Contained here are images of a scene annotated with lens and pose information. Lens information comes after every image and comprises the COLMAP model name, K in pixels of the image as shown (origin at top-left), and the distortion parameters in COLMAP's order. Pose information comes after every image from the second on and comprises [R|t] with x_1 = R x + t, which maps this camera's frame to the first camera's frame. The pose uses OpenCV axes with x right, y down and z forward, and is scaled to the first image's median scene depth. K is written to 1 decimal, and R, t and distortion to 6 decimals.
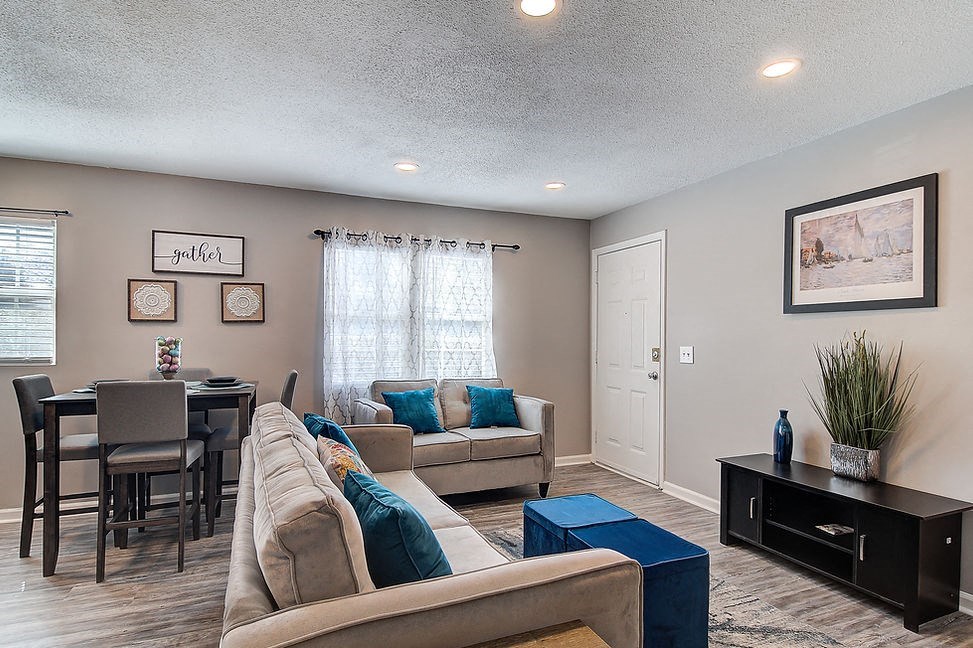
lens RADIAL K [[520.8, 0, 489.8], [0, 520.8, 338.4], [0, 0, 1]] dist [-0.002482, -0.001433]
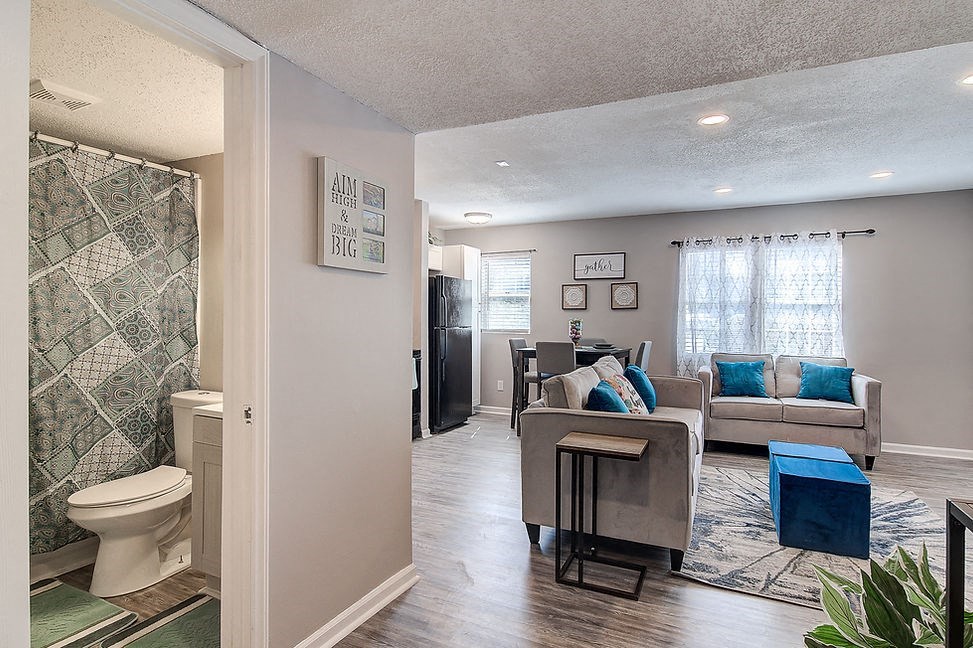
lens RADIAL K [[512.1, 0, 486.5], [0, 512.1, 324.0], [0, 0, 1]] dist [-0.000912, -0.000316]
pose [[0.661932, 0.006736, -0.749534, 0.368083], [-0.005055, 0.999977, 0.004522, 0.007335], [0.749547, 0.000795, 0.661951, -0.274608]]
